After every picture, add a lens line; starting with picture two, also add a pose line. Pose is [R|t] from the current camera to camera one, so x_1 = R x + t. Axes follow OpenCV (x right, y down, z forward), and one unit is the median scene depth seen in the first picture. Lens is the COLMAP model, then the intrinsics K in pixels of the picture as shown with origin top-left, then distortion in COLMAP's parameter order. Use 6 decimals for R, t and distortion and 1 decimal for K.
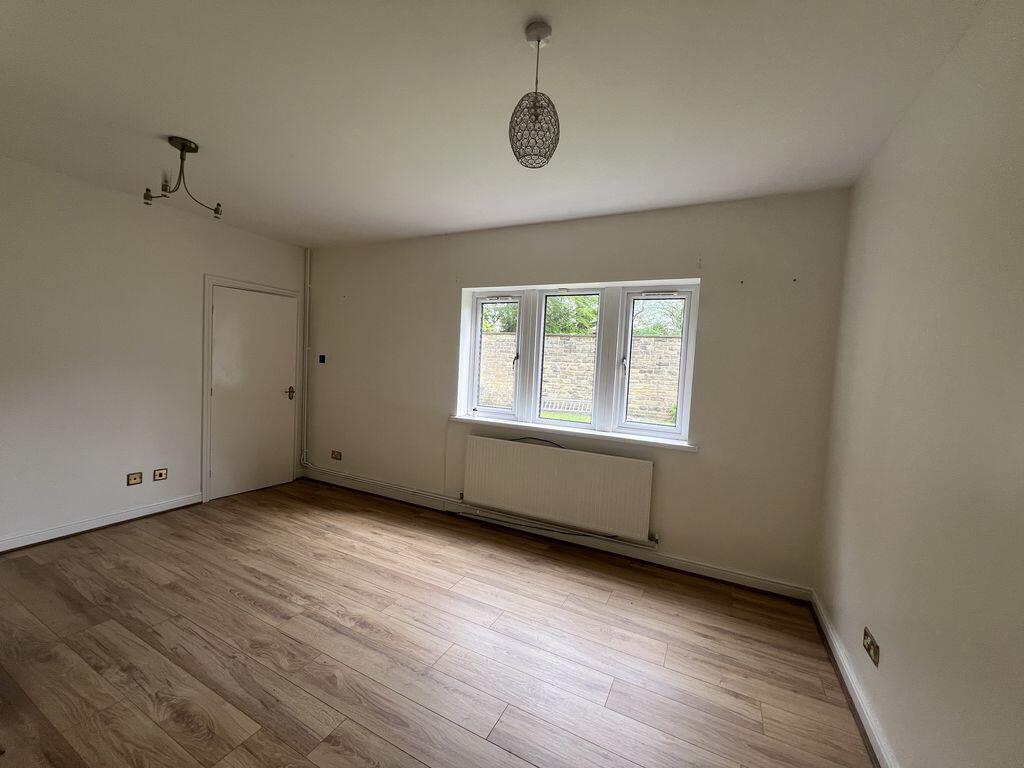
lens RADIAL K [[409.2, 0, 512.0], [0, 409.2, 384.0], [0, 0, 1]] dist [0.000437, 0.000063]
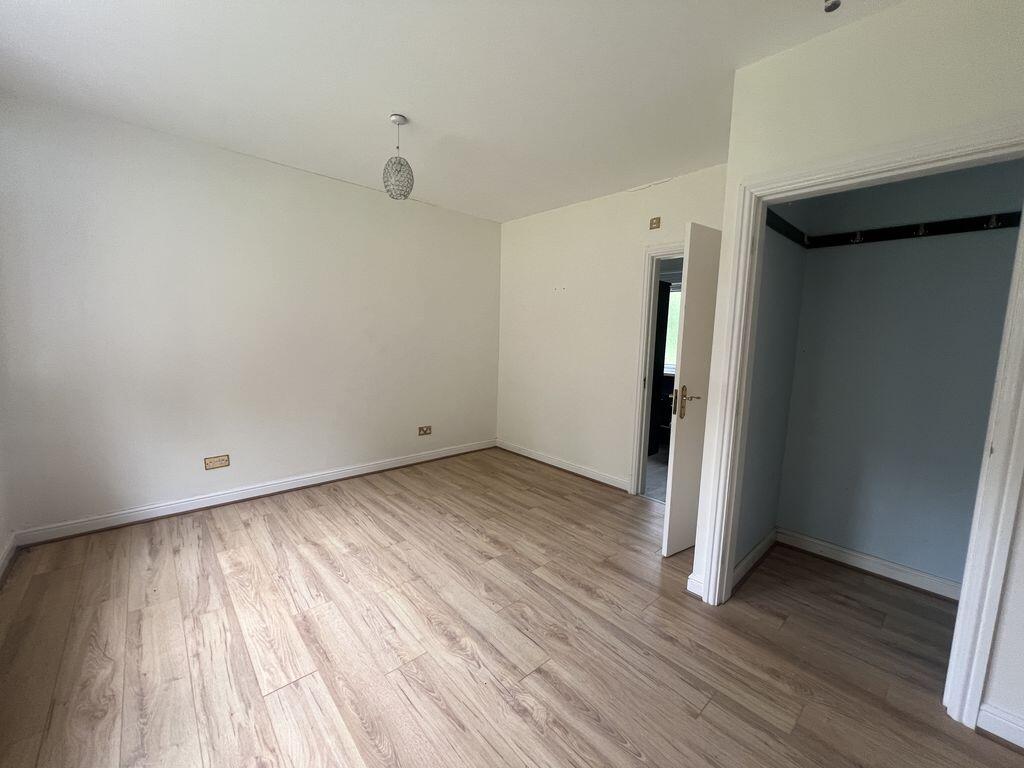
lens RADIAL K [[409.2, 0, 512.0], [0, 409.2, 384.0], [0, 0, 1]] dist [0.000437, 0.000063]
pose [[-0.928814, -0.118133, 0.351211, -0.711949], [-0.056403, 0.981848, 0.181087, -0.073358], [-0.366229, 0.148387, -0.918617, 1.653232]]
